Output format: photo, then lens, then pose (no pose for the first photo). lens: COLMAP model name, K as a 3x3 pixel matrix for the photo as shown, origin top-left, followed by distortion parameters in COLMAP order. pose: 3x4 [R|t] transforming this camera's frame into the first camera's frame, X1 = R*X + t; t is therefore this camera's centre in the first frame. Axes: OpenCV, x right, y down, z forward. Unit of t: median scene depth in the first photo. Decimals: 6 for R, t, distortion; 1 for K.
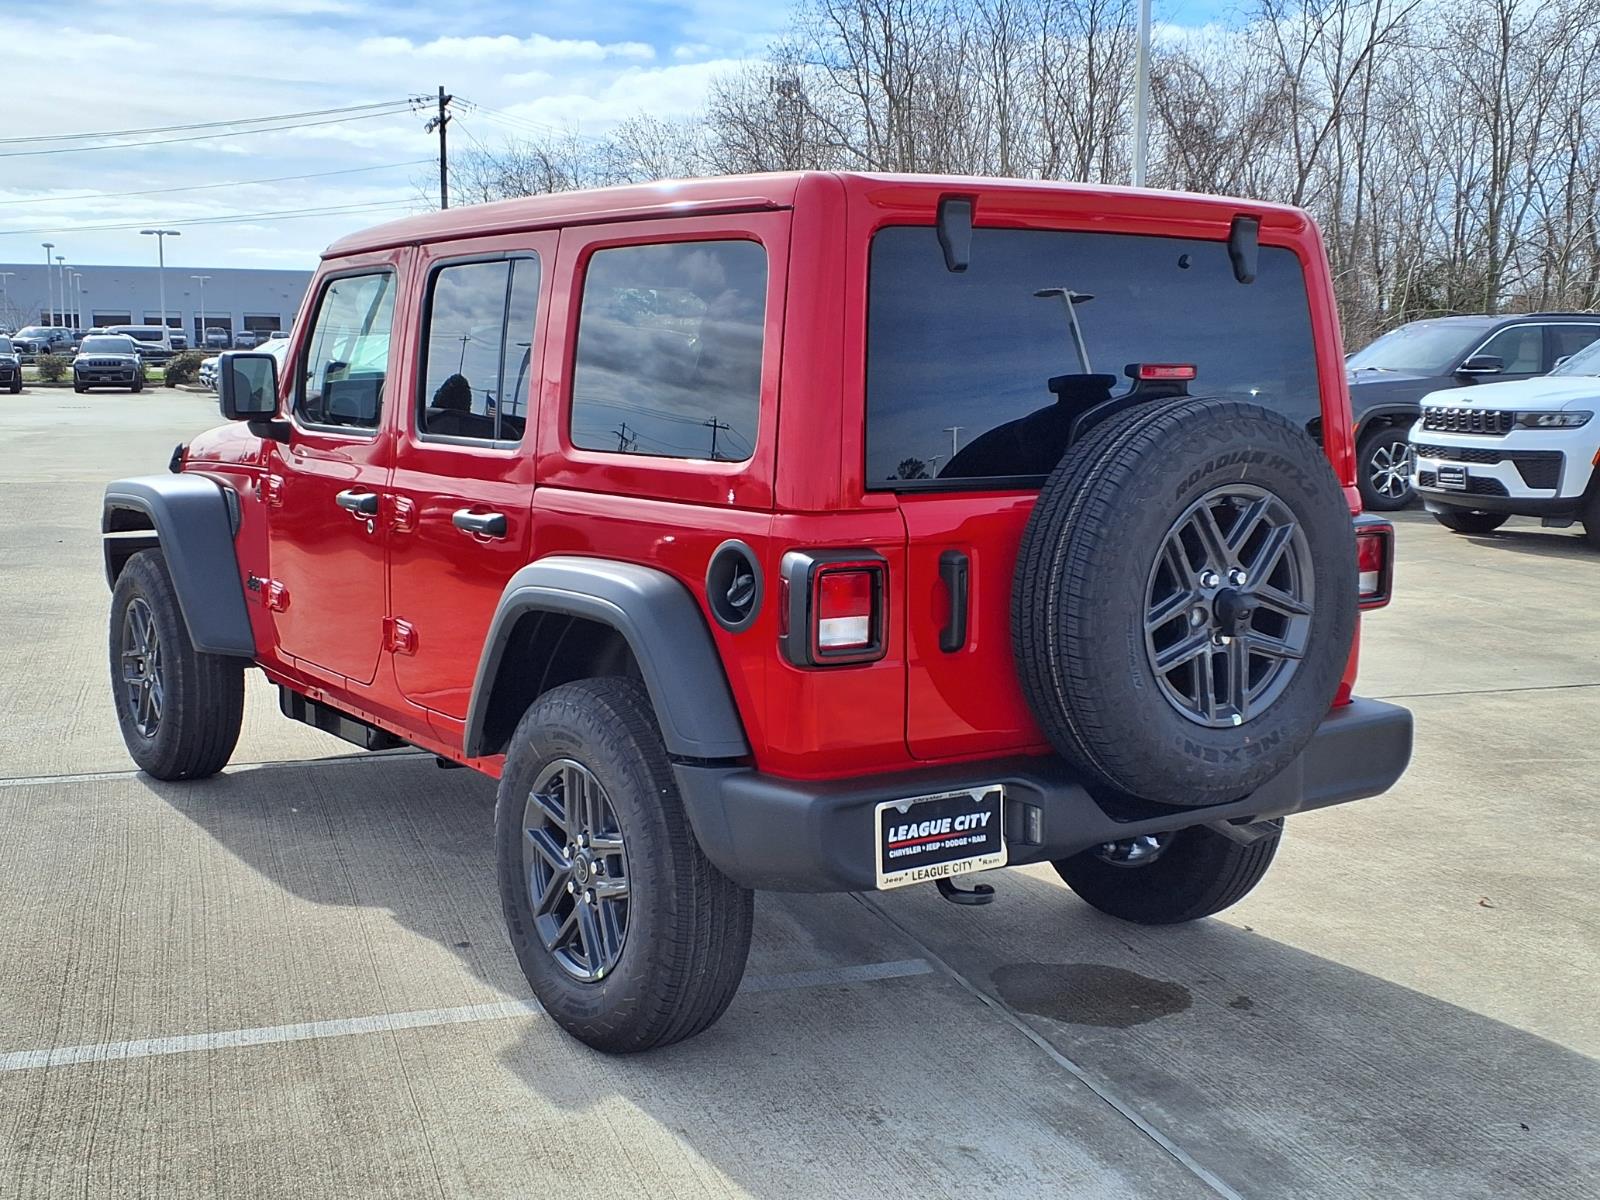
lens RADIAL K [[1869.2, 0, 800.0], [0, 1869.2, 600.0], [0, 0, 1]] dist [0.246777, -0.738948]
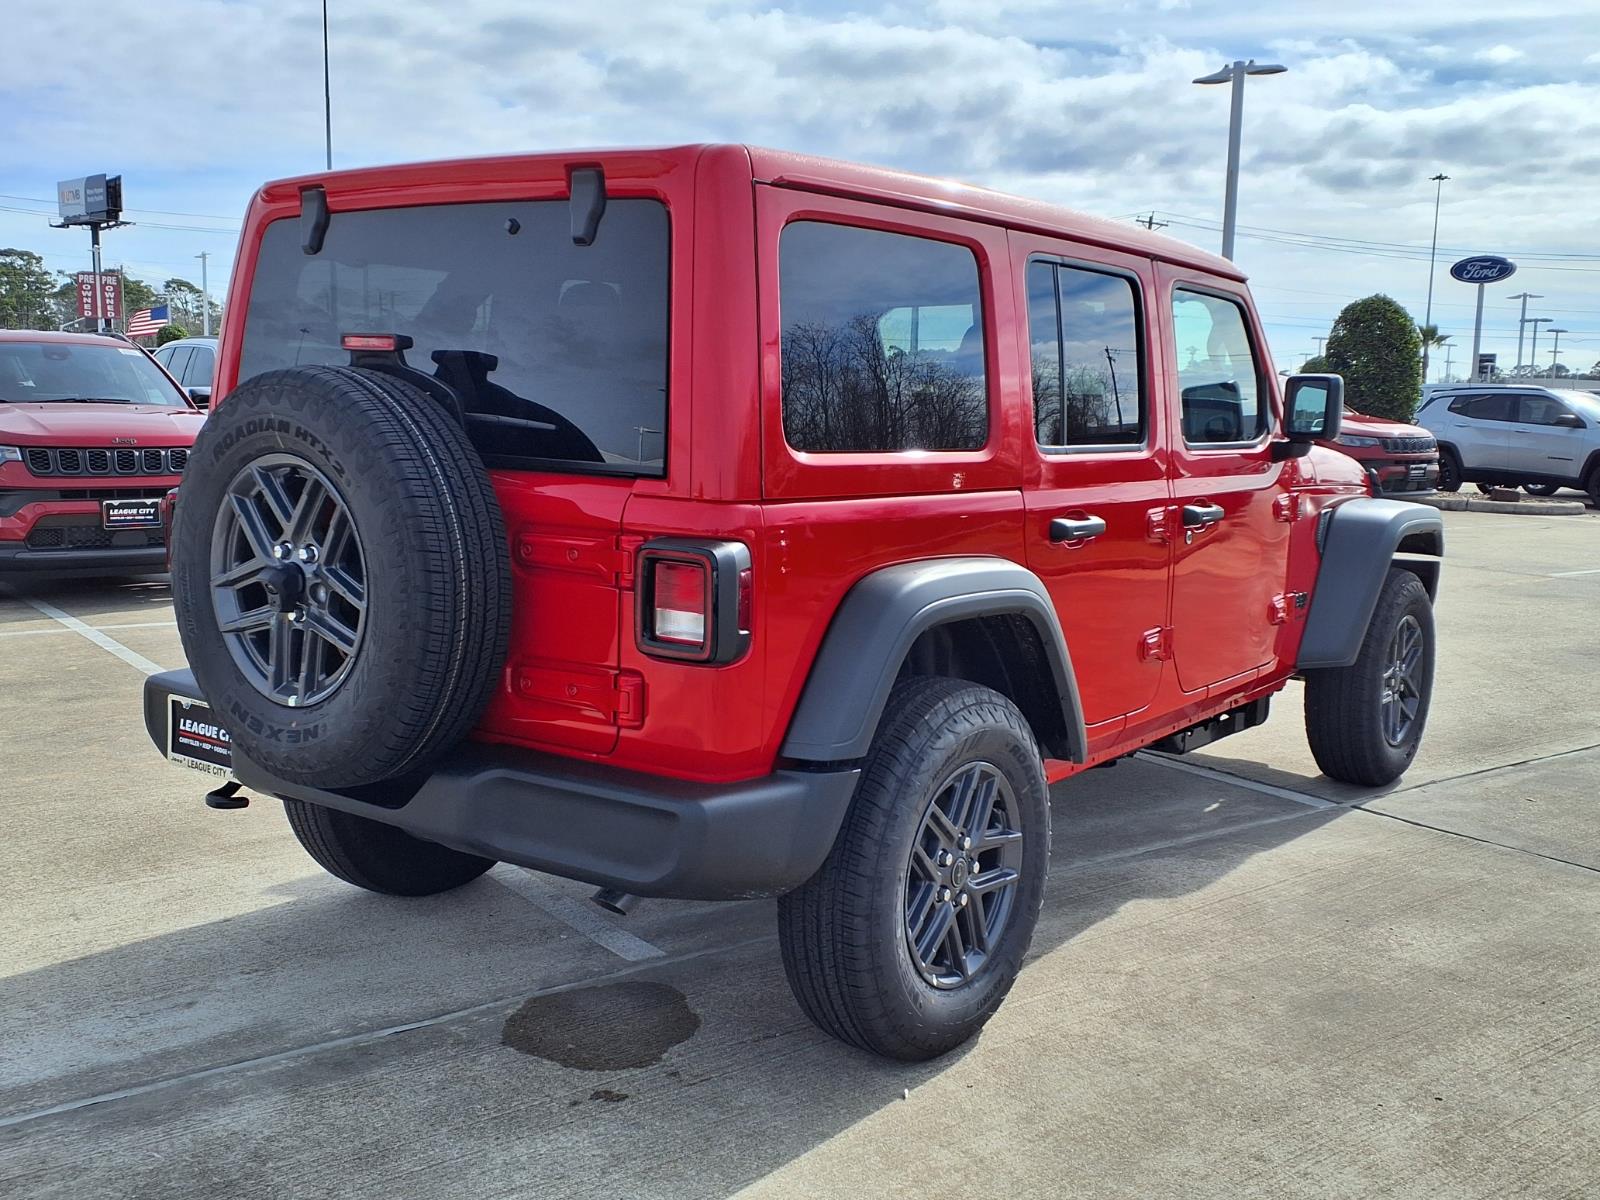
lens RADIAL K [[1557.3, 0, 820.3], [0, 1557.3, 611.0], [0, 0, 1]] dist [0.042920, -0.012757]
pose [[0.310854, 0.131829, -0.941271, 1.056901], [-0.148456, 0.984914, 0.088914, -0.092239], [0.938792, 0.112098, 0.325735, 0.989763]]
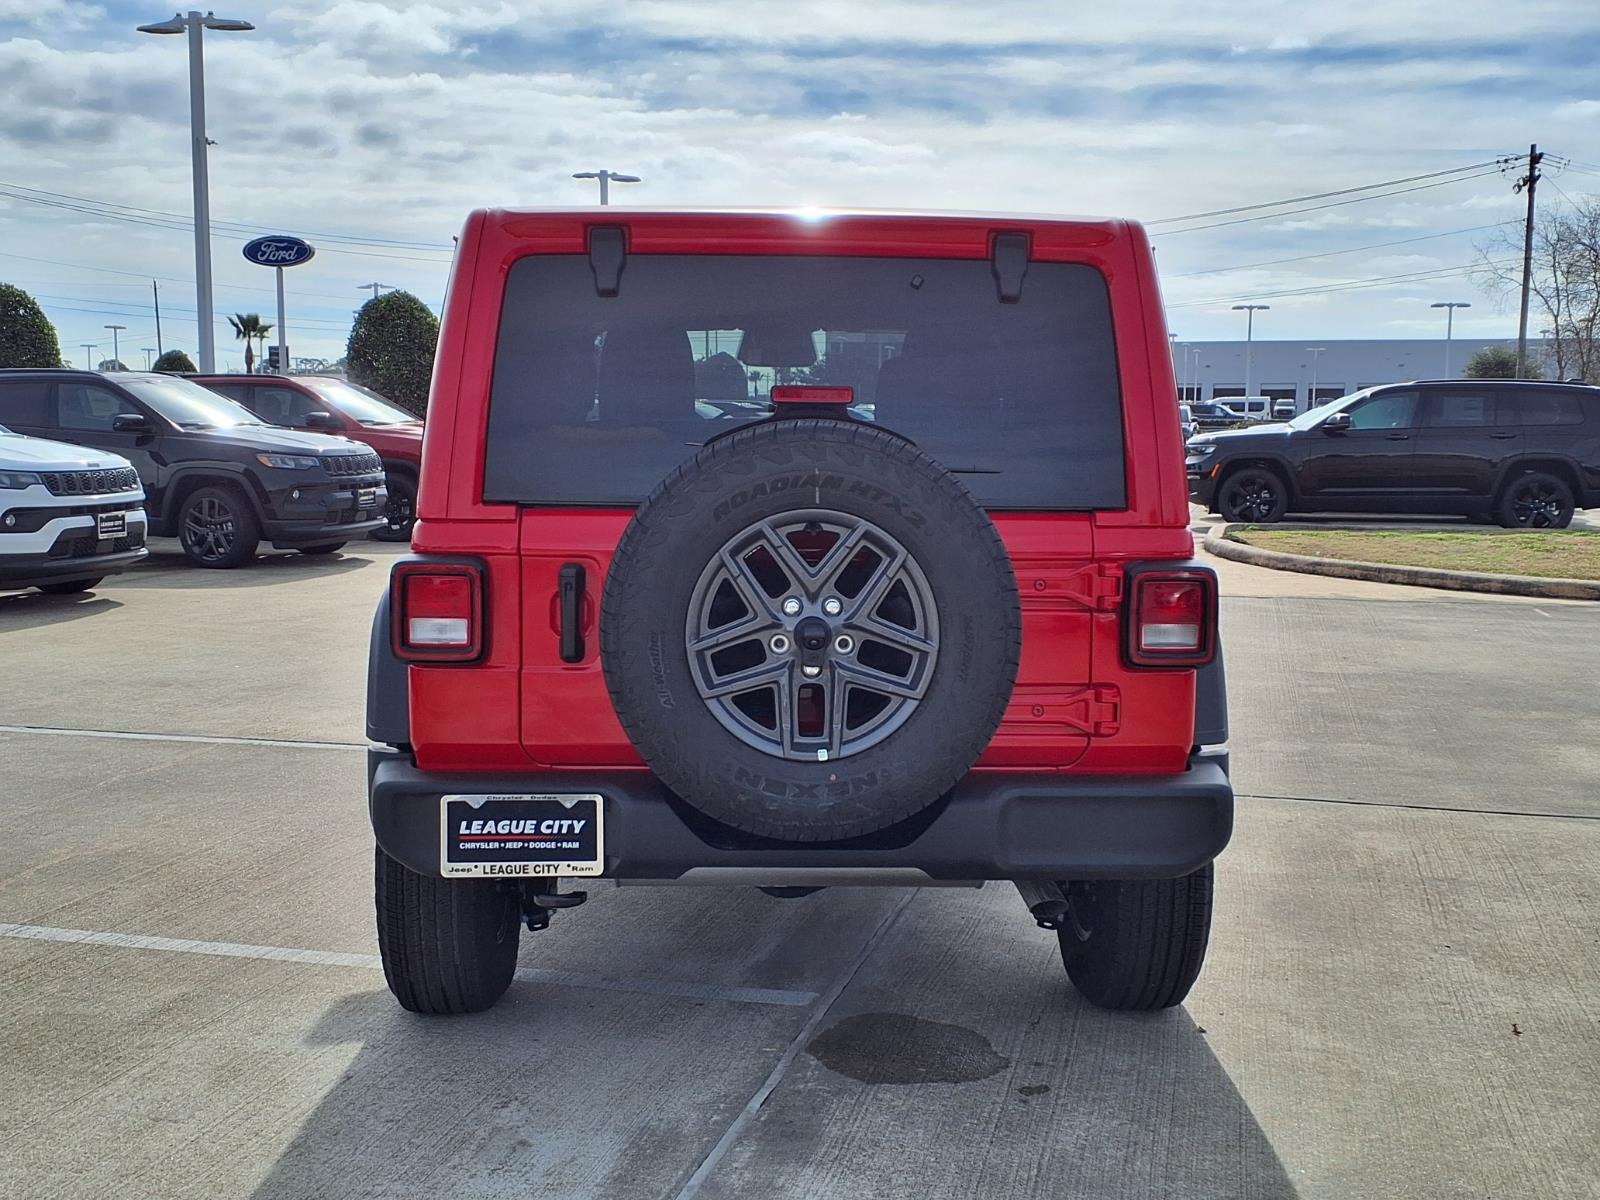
lens RADIAL K [[1842.7, 0, 800.0], [0, 1842.7, 600.0], [0, 0, 1]] dist [0.250107, -0.682198]
pose [[0.835413, 0.051547, -0.547200, 0.730437], [-0.070750, 0.997395, -0.014058, -0.001176], [0.545050, 0.050459, 0.836884, 0.207097]]
